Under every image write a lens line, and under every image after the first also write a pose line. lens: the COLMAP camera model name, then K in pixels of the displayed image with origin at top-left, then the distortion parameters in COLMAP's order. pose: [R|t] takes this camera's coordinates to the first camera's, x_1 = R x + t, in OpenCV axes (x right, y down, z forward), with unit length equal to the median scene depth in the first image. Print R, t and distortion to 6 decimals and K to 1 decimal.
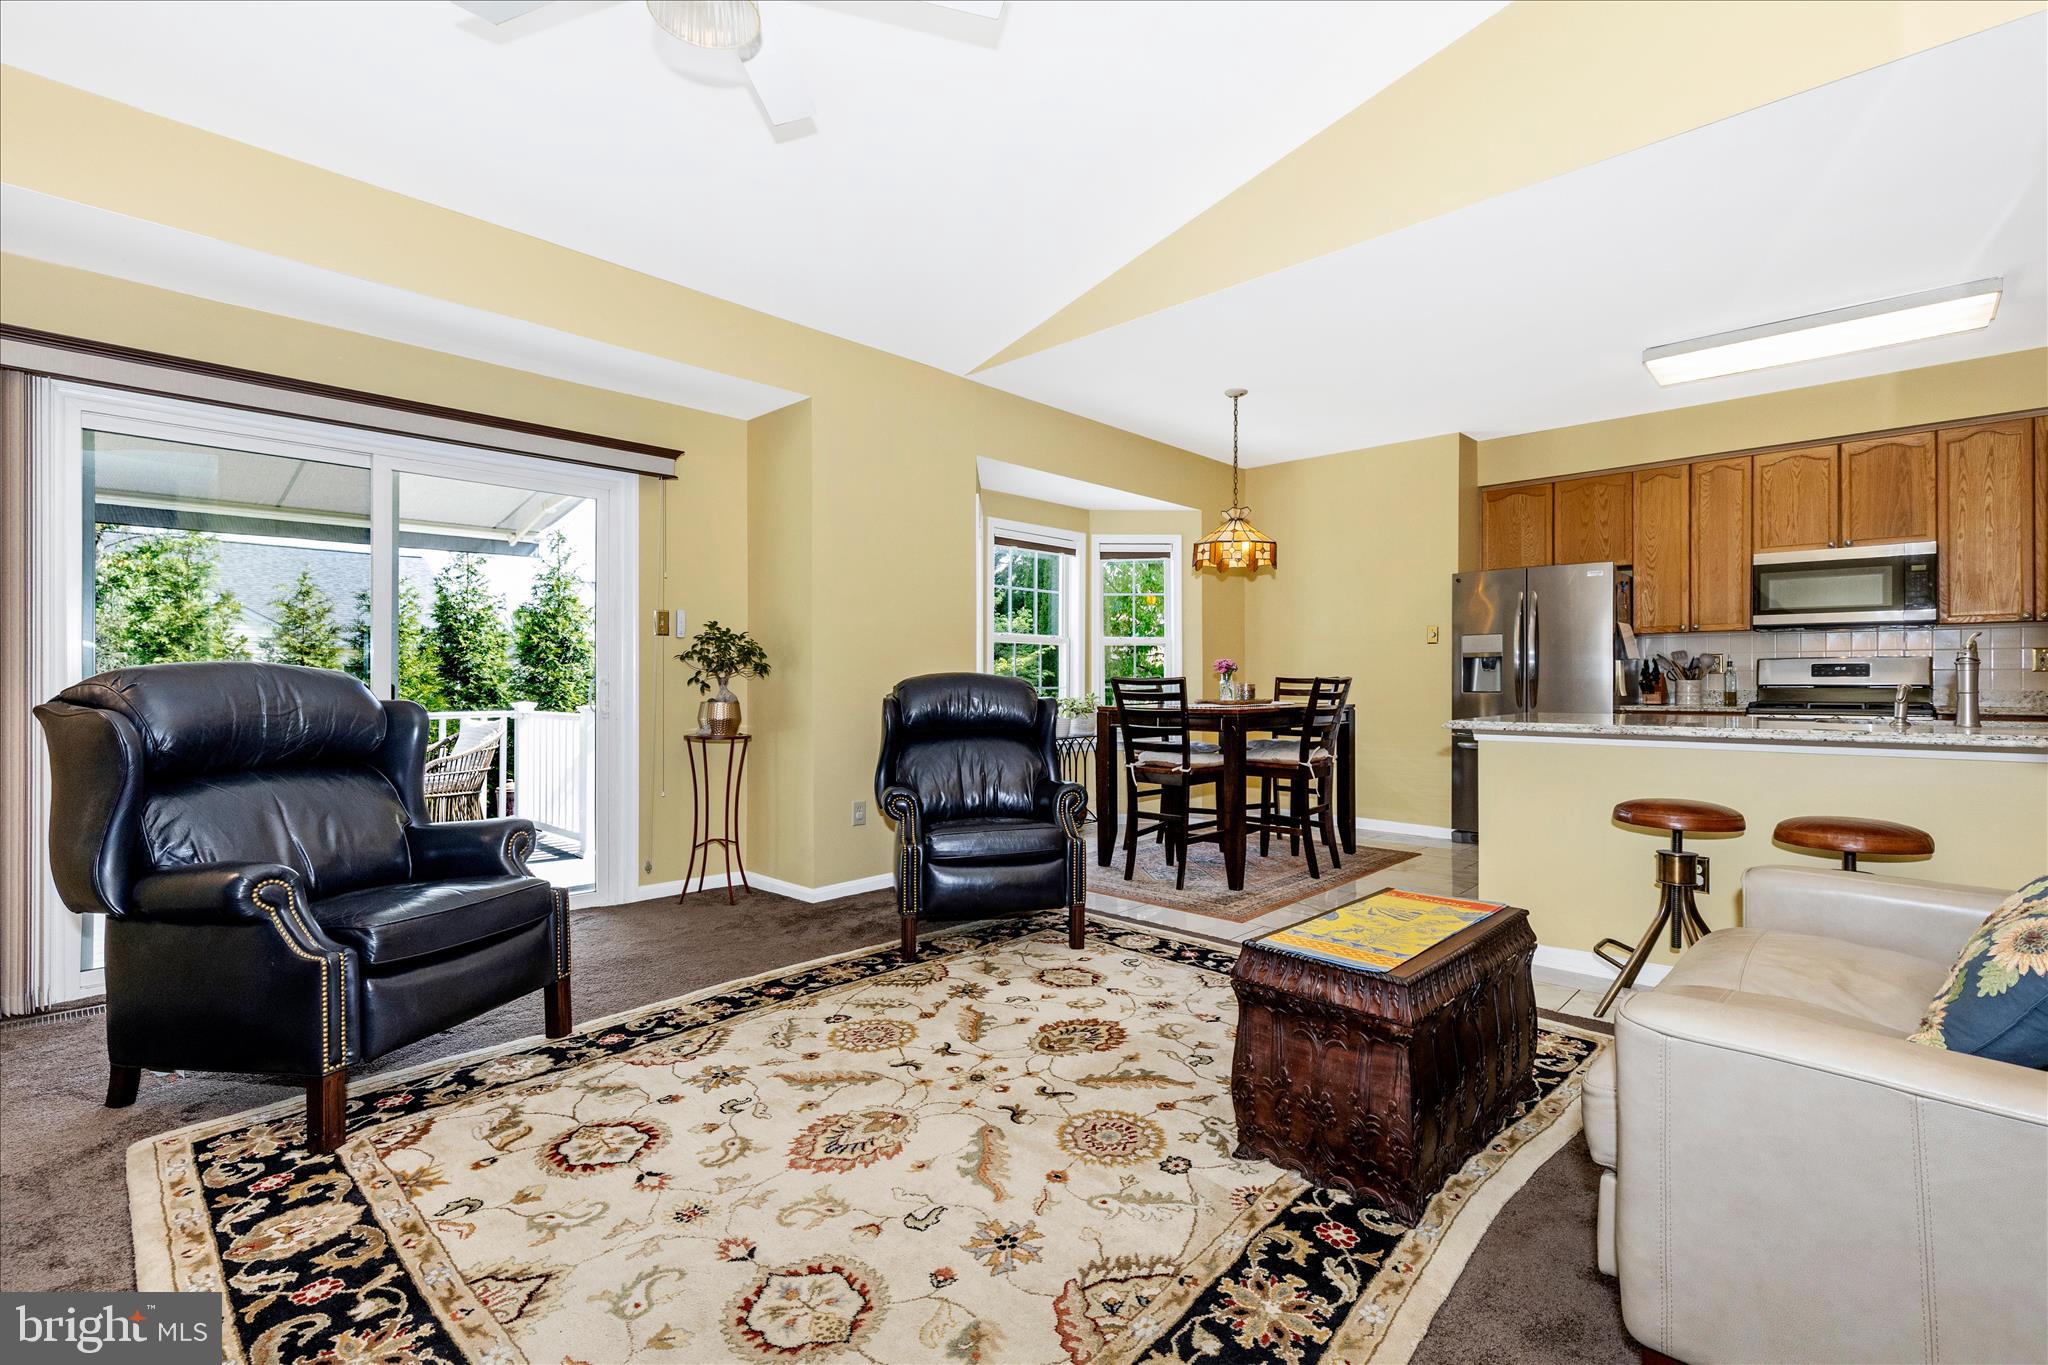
lens RADIAL K [[932.7, 0, 1019.8], [0, 932.7, 683.1], [0, 0, 1]] dist [0.012348, -0.003654]
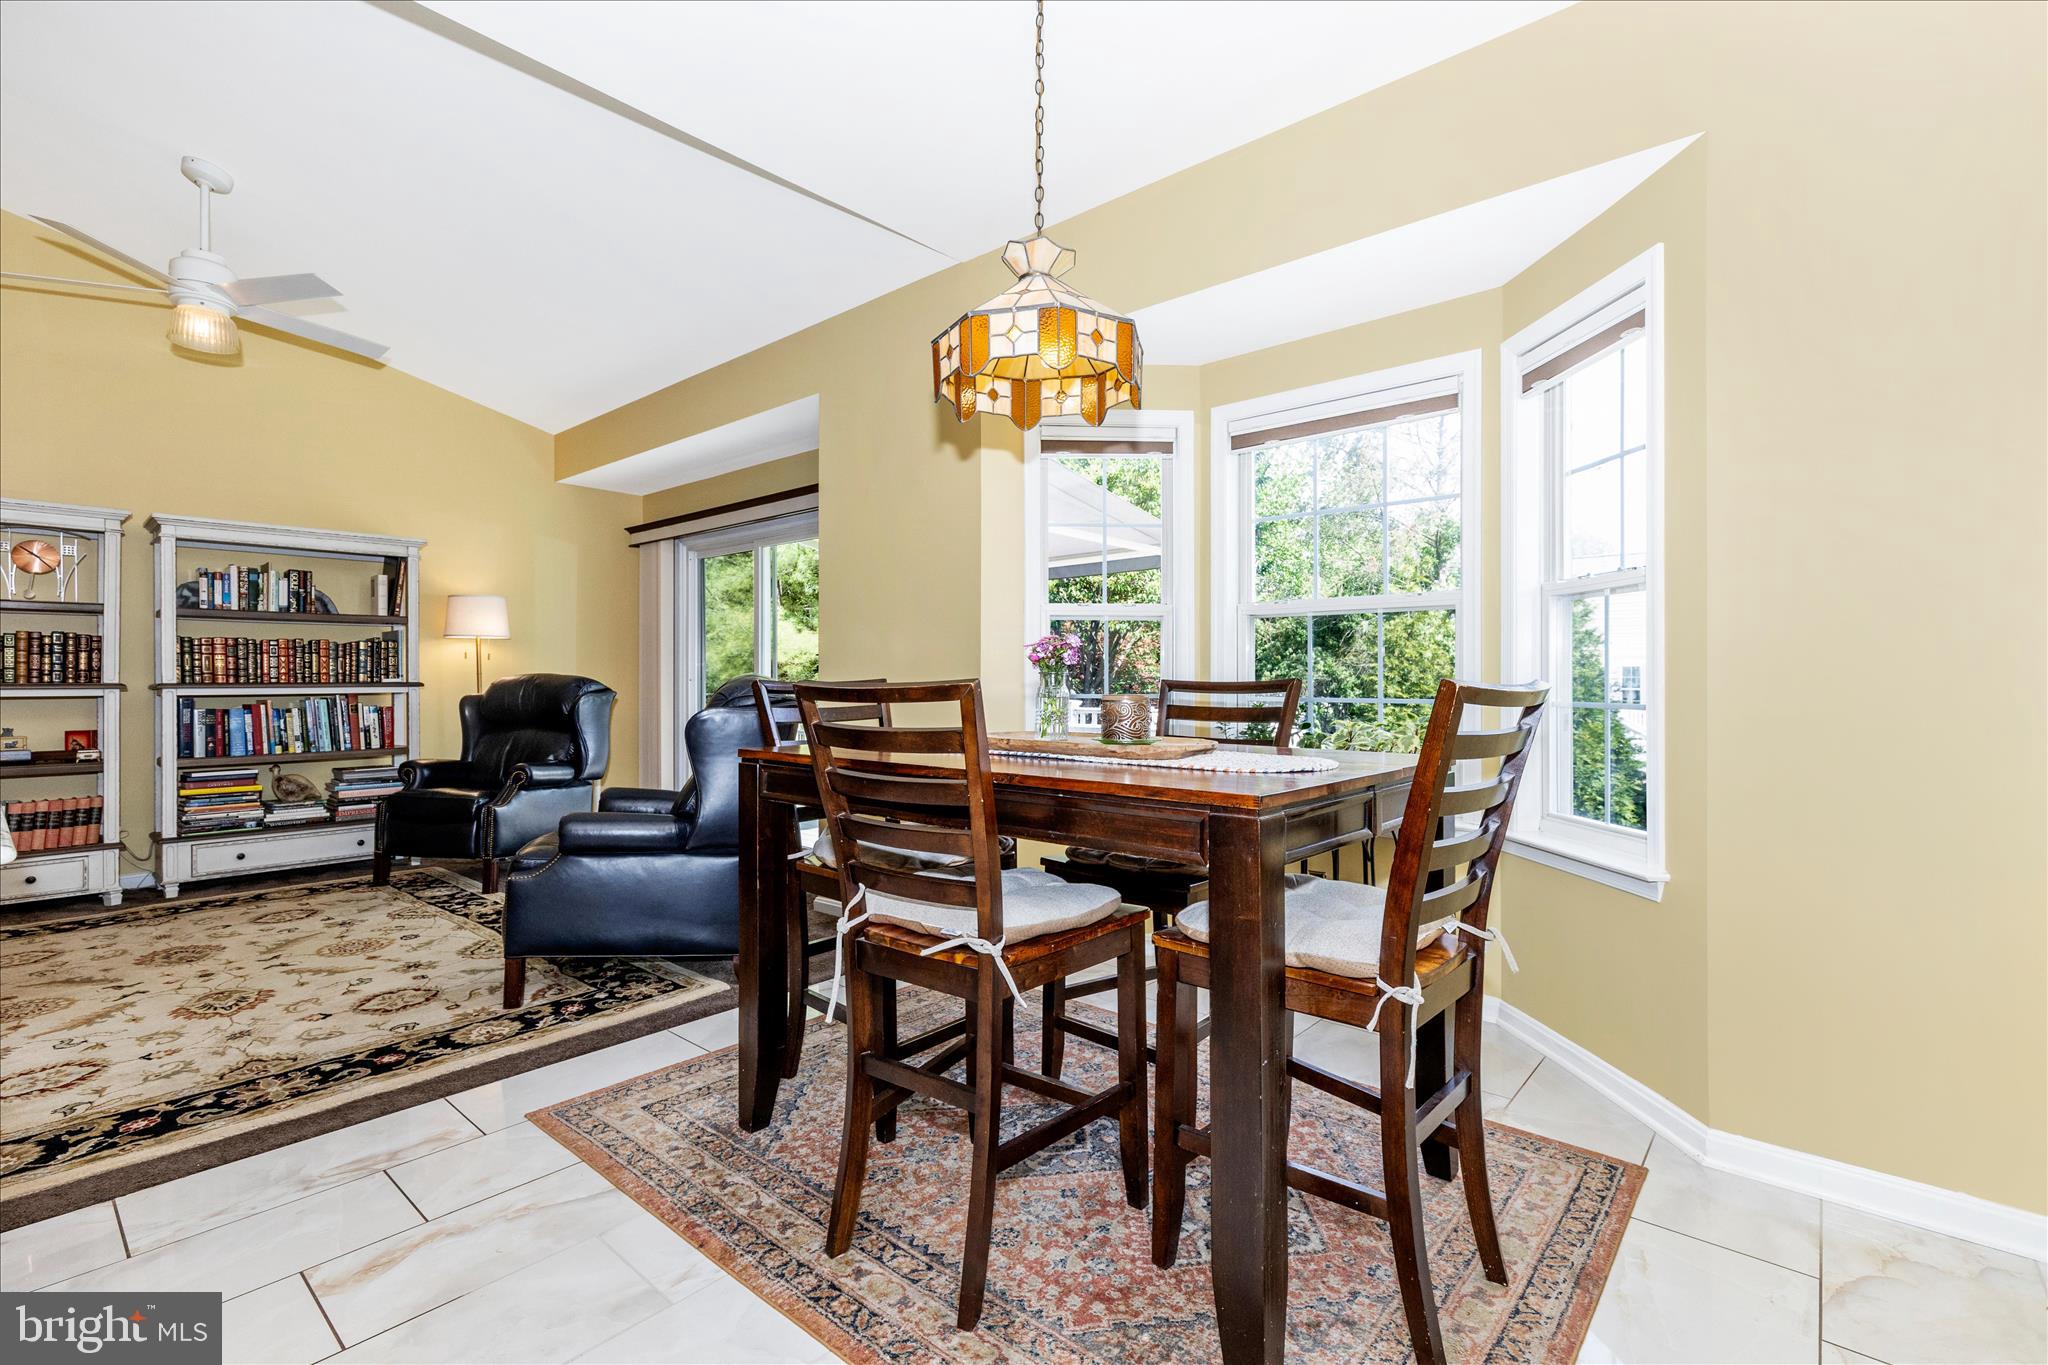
lens RADIAL K [[932.7, 0, 1071.1], [0, 932.7, 675.0], [0, 0, 1]] dist [0.012348, -0.003654]
pose [[0.042298, -0.004977, -0.999093, 1.055247], [-0.004204, 0.999978, -0.005159, -0.011344], [0.999096, 0.004419, 0.042276, 1.678432]]
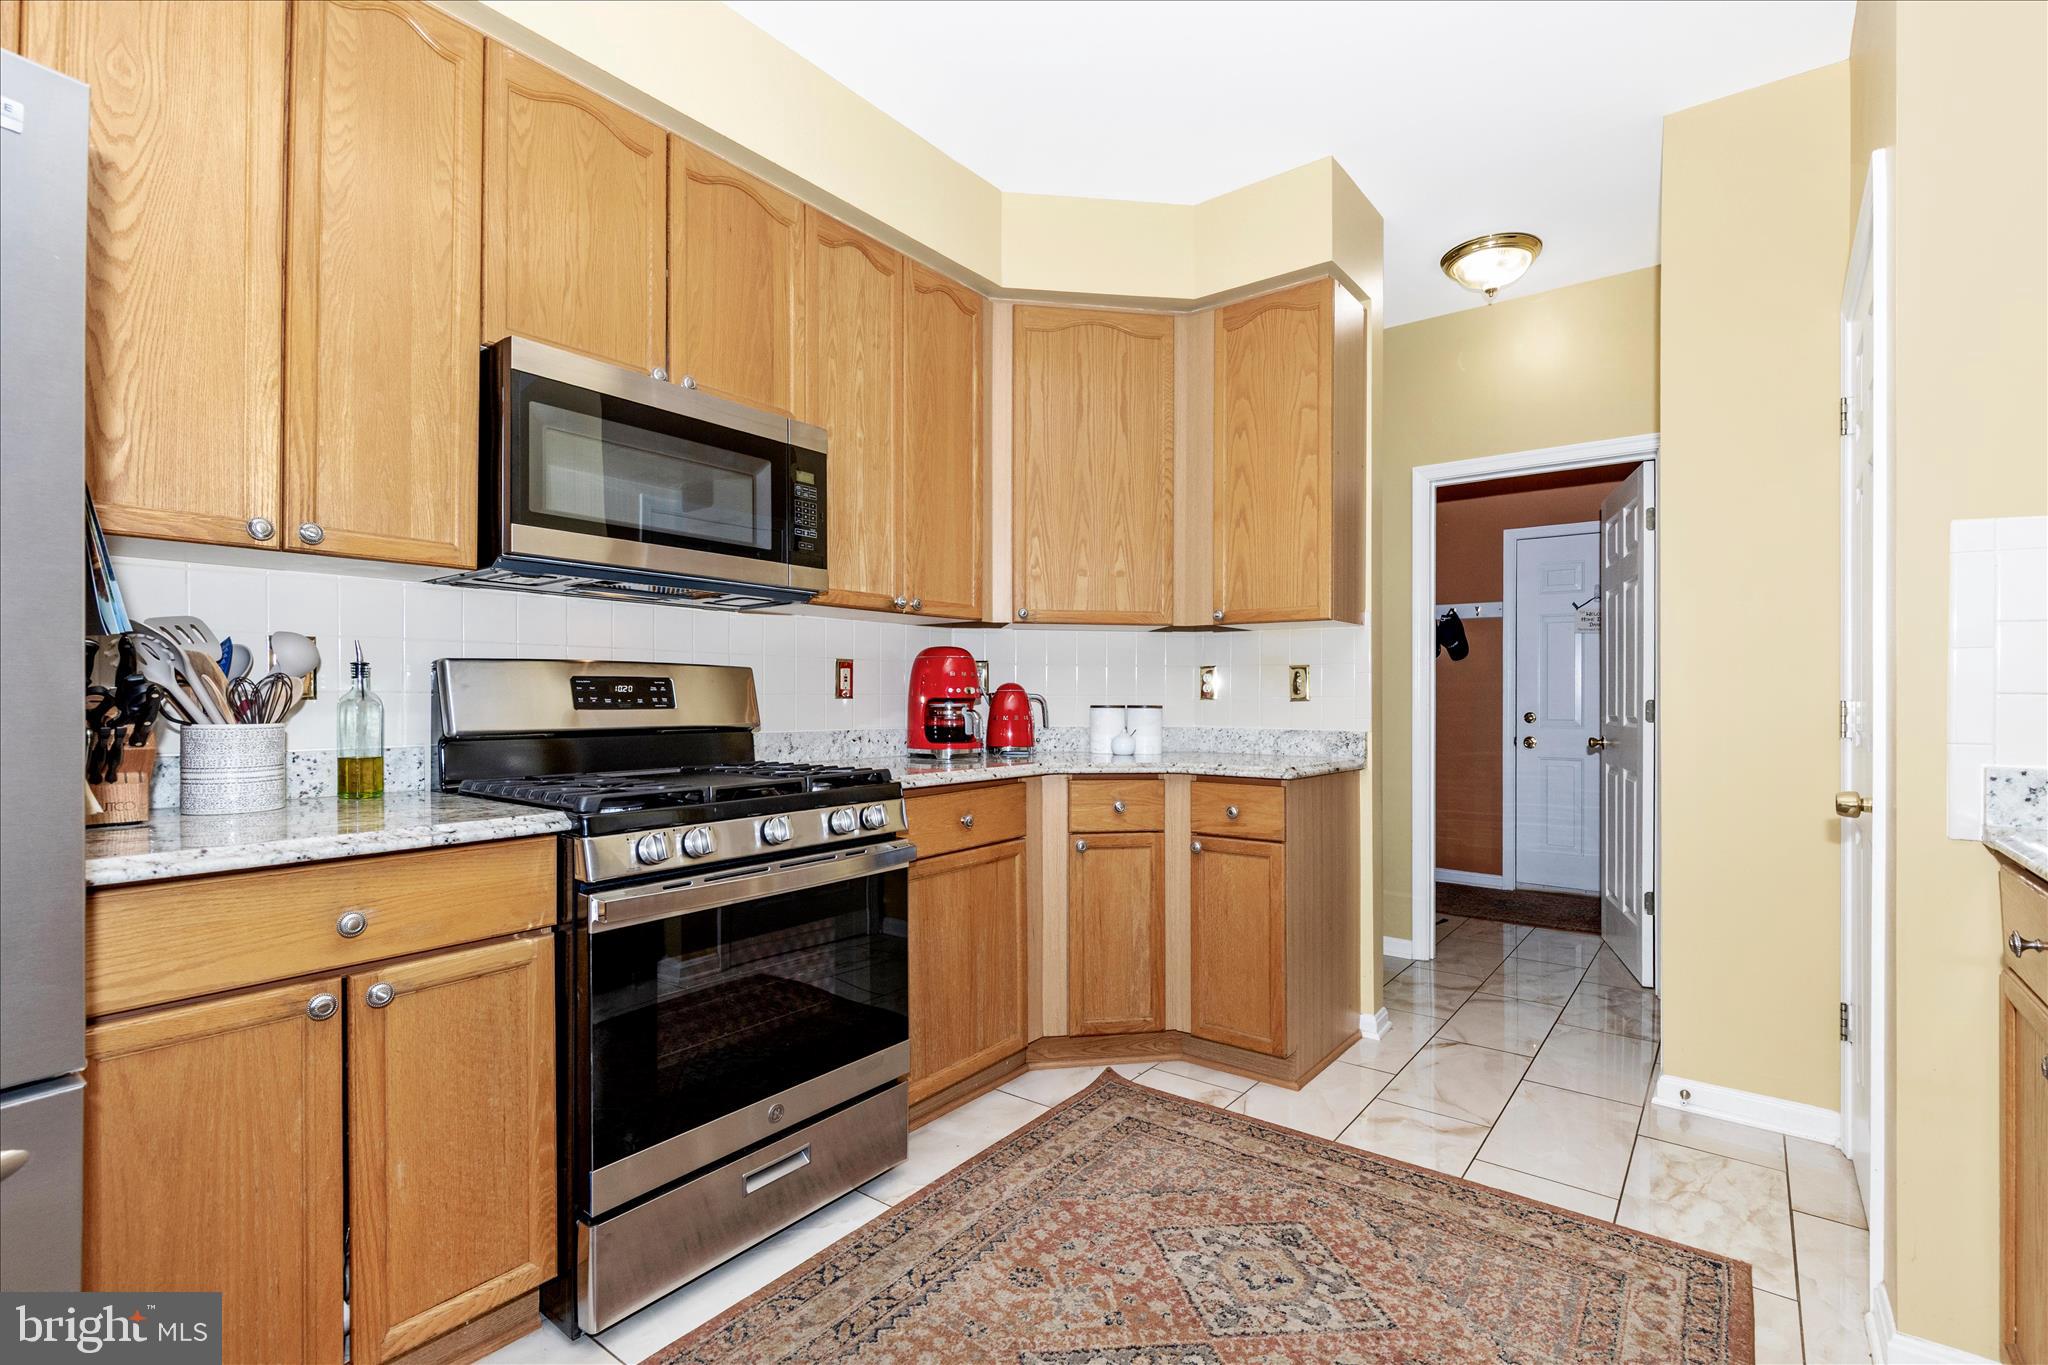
lens RADIAL K [[932.7, 0, 1039.6], [0, 932.7, 690.9], [0, 0, 1]] dist [0.012348, -0.003654]
pose [[-0.096919, 0.006972, 0.995268, 0.747297], [-0.004714, 0.999961, -0.007464, -0.020387], [-0.995281, -0.005415, -0.096882, 1.439832]]
